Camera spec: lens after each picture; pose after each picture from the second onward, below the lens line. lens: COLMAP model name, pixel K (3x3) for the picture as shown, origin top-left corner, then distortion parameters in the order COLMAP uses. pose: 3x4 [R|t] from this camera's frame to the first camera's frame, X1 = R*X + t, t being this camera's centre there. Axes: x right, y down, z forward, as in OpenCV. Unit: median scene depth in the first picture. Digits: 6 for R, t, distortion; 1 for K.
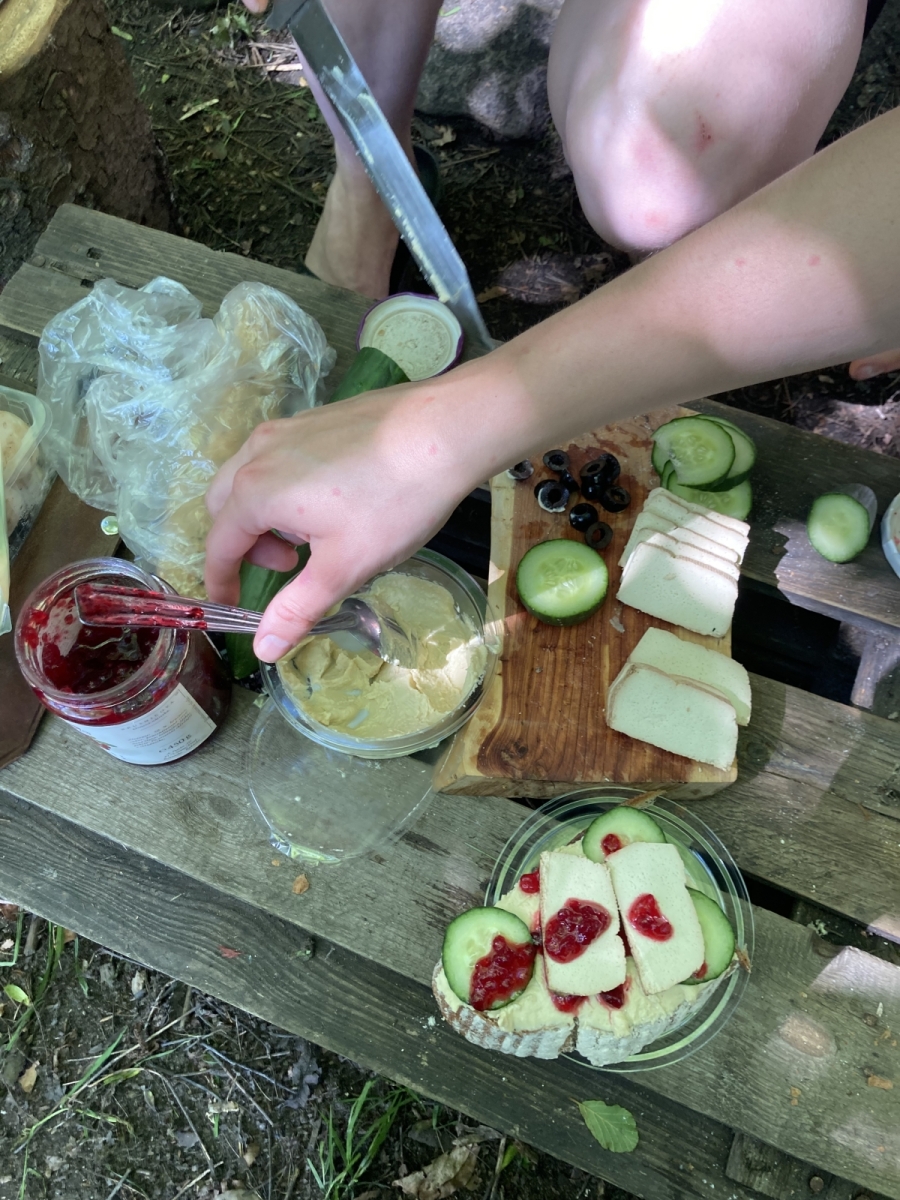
lens RADIAL K [[1049.0, 0, 450.0], [0, 1049.0, 600.0], [0, 0, 1]] dist [0.001391, 0.004684]
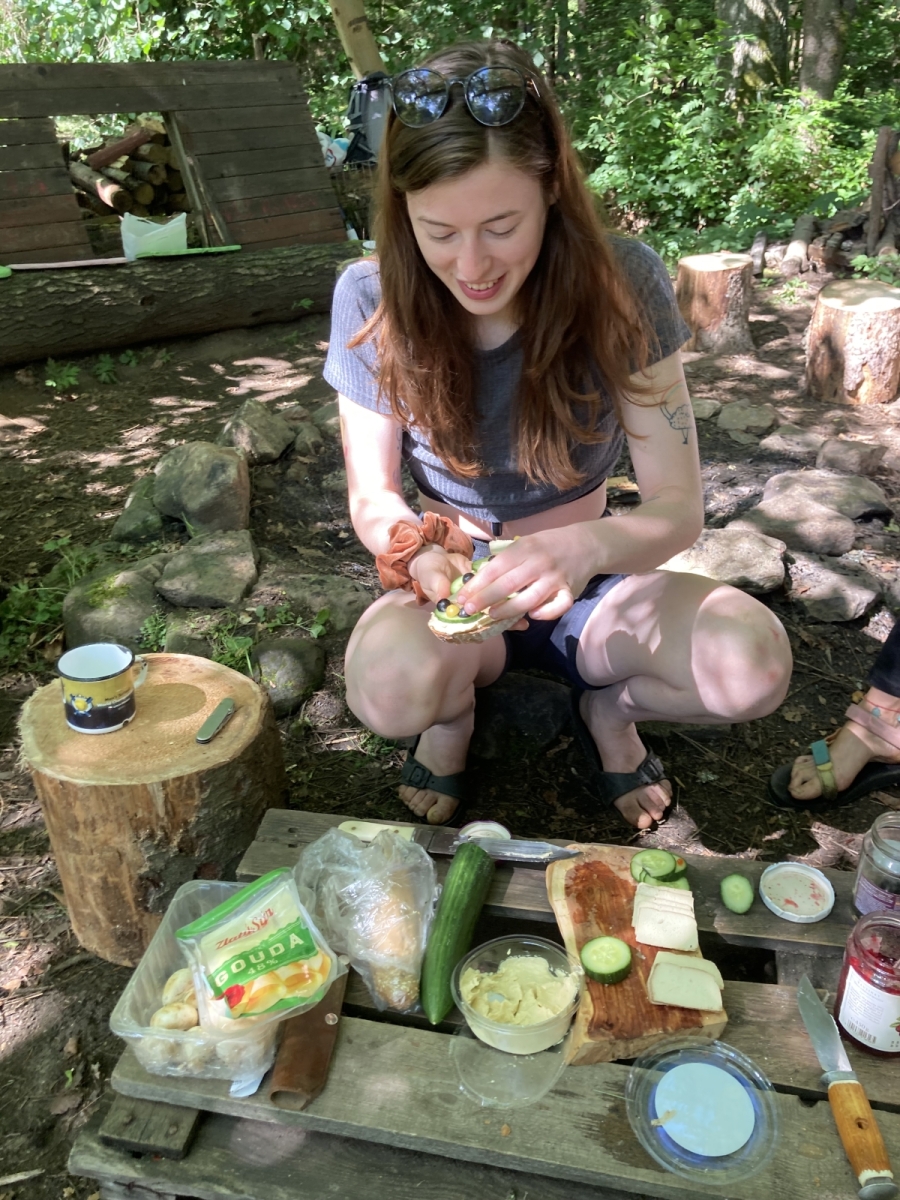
lens RADIAL K [[1049.0, 0, 450.0], [0, 1049.0, 600.0], [0, 0, 1]] dist [0.001391, 0.004684]
pose [[0.982719, -0.107115, 0.150964, -0.385497], [0.175562, 0.797838, -0.576743, 0.537785], [-0.058667, 0.593280, 0.802856, -0.837267]]
